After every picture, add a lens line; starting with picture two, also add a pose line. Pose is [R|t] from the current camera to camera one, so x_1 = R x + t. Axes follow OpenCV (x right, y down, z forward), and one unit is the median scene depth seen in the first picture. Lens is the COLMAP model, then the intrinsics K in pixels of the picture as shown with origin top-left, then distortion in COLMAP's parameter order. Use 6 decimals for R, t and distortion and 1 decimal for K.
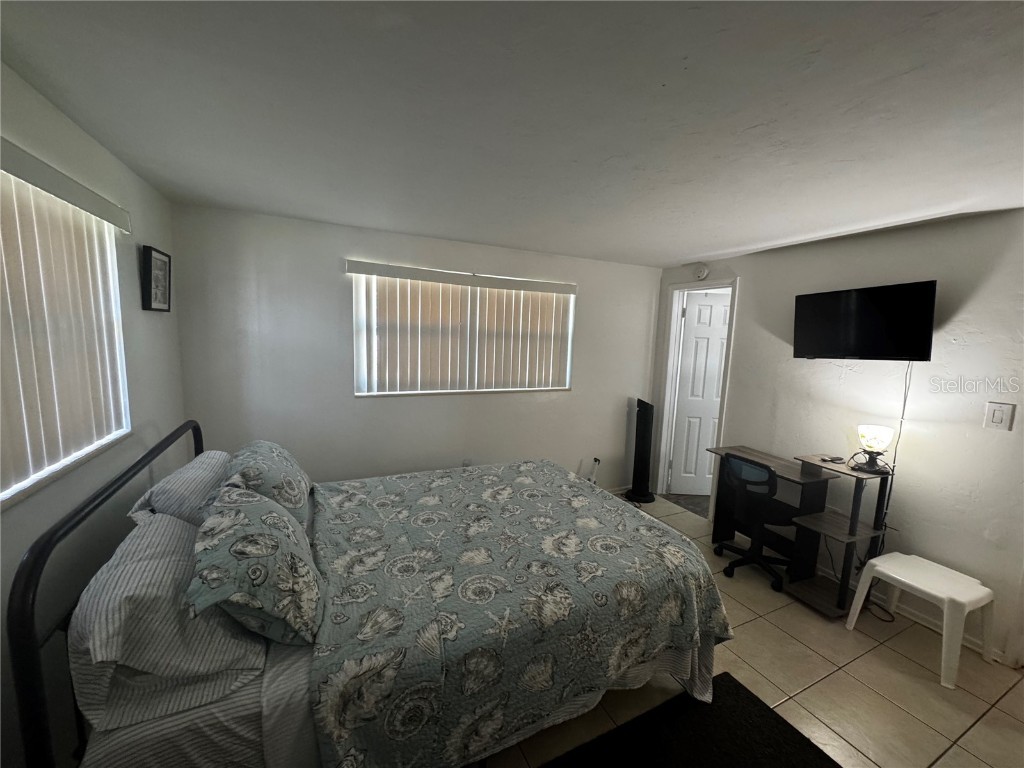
lens RADIAL K [[408.4, 0, 512.0], [0, 408.4, 384.0], [0, 0, 1]] dist [-0.005361, 0.000383]
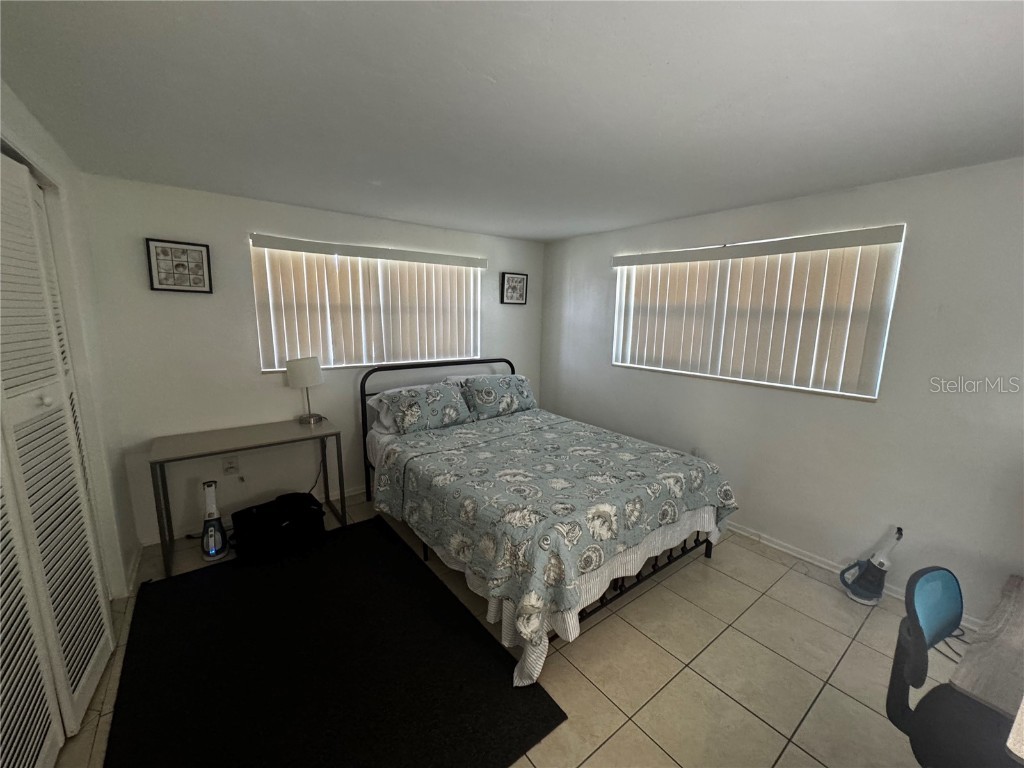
lens RADIAL K [[408.4, 0, 512.0], [0, 408.4, 384.0], [0, 0, 1]] dist [-0.005361, 0.000383]
pose [[0.202273, 0.134554, -0.970042, 0.804088], [-0.129800, 0.985461, 0.109627, -0.008968], [0.970689, 0.103737, 0.216798, 0.437675]]
